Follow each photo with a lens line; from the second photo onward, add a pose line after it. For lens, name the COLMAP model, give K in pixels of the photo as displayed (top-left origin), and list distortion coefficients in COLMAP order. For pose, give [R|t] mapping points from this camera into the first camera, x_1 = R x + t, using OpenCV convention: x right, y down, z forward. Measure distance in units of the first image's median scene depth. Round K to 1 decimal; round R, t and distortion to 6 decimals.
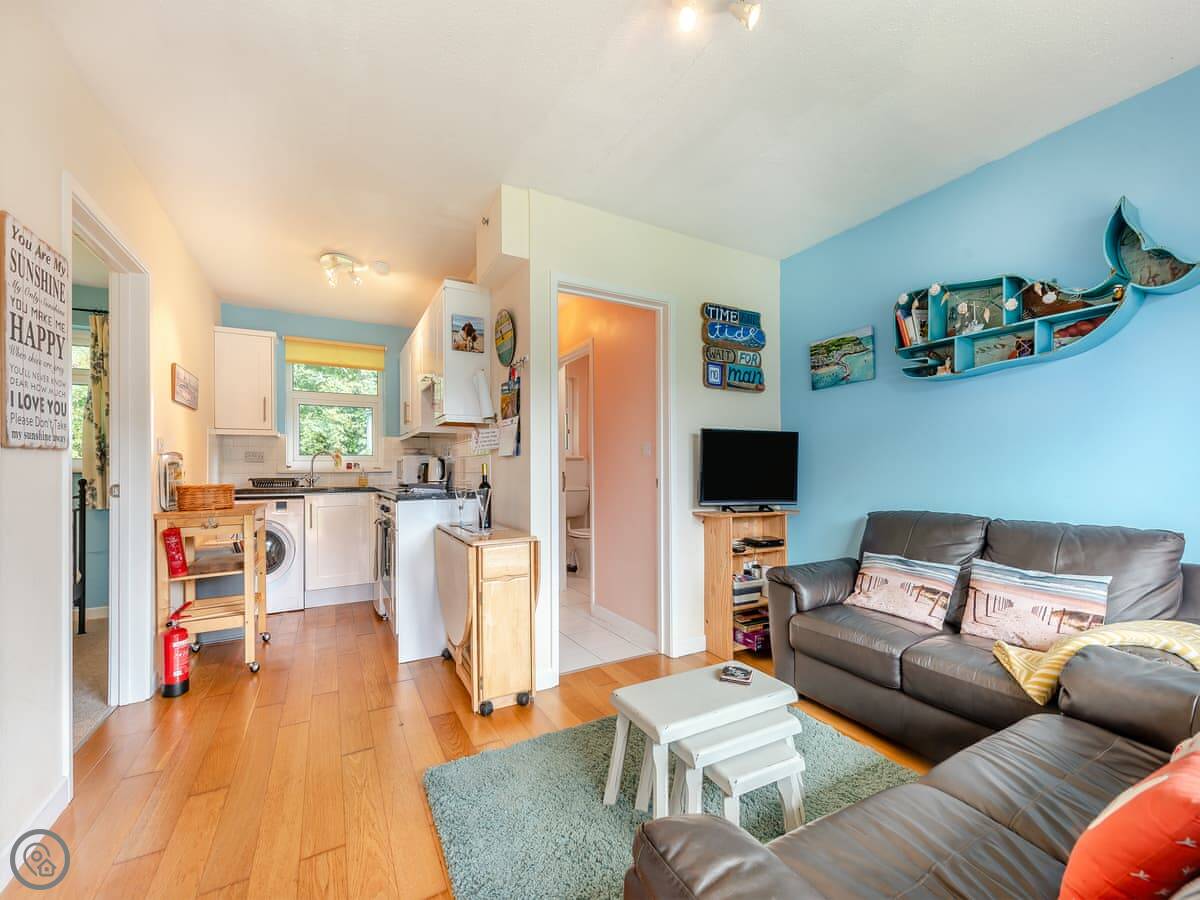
lens RADIAL K [[477.0, 0, 580.0], [0, 477.0, 467.9], [0, 0, 1]] dist [0.010899, -0.001247]
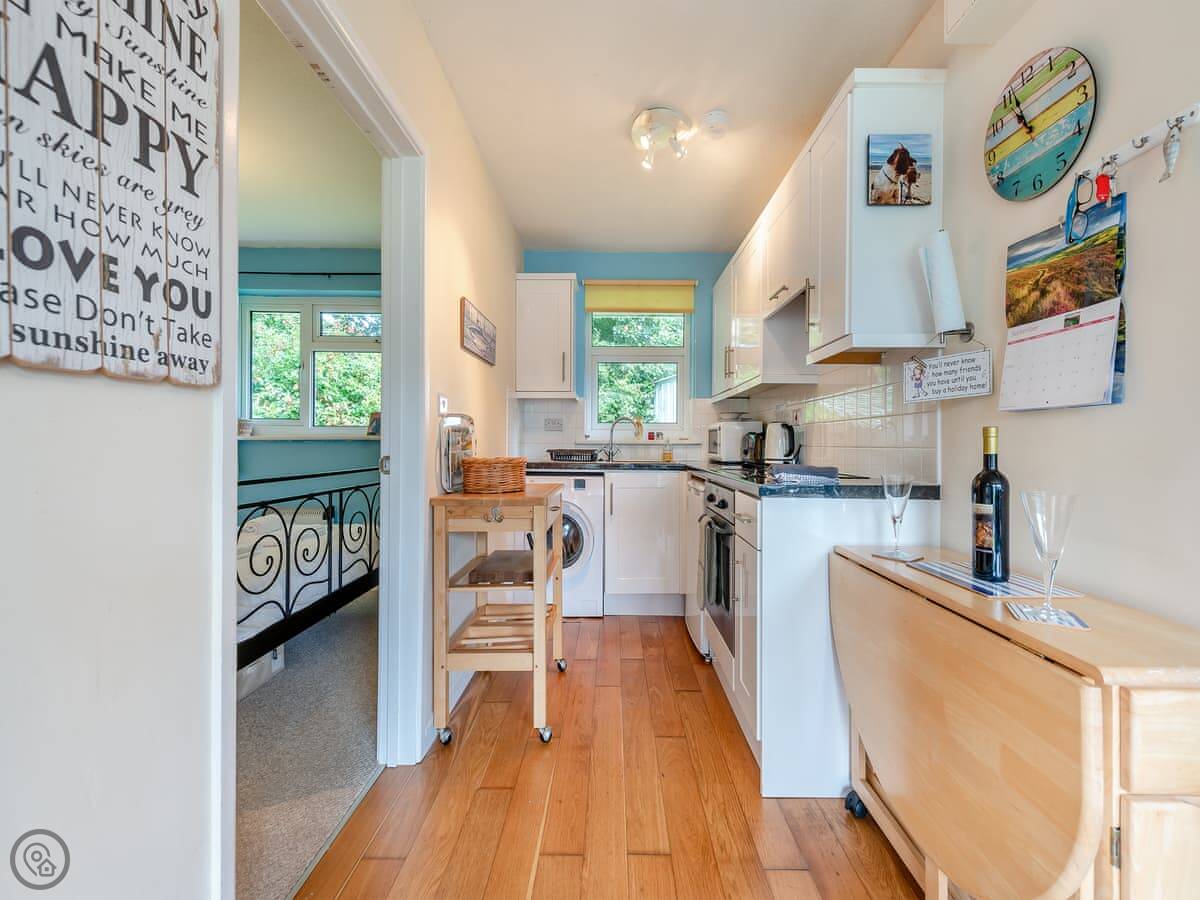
lens RADIAL K [[477.0, 0, 607.5], [0, 477.0, 441.4], [0, 0, 1]] dist [0.010899, -0.001247]
pose [[0.879154, 0.008990, -0.476453, -0.244272], [-0.008778, 0.999958, 0.002672, 0.005375], [0.476457, 0.001833, 0.879196, 0.385750]]
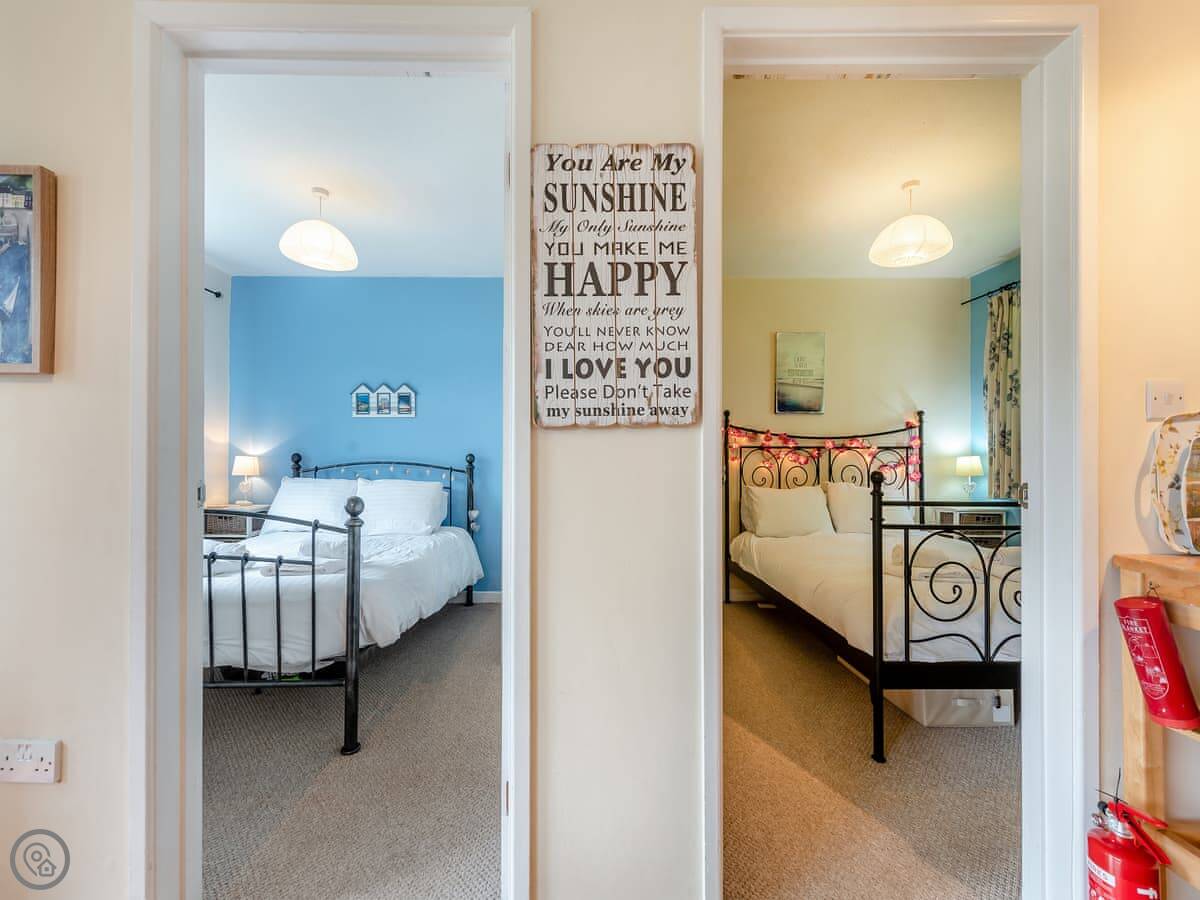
lens RADIAL K [[477.0, 0, 597.3], [0, 477.0, 448.8], [0, 0, 1]] dist [0.010899, -0.001247]
pose [[-0.467262, -0.009780, -0.884065, -0.210792], [0.003333, 0.999912, -0.012823, 0.000812], [0.884113, -0.008938, -0.467188, 0.602157]]
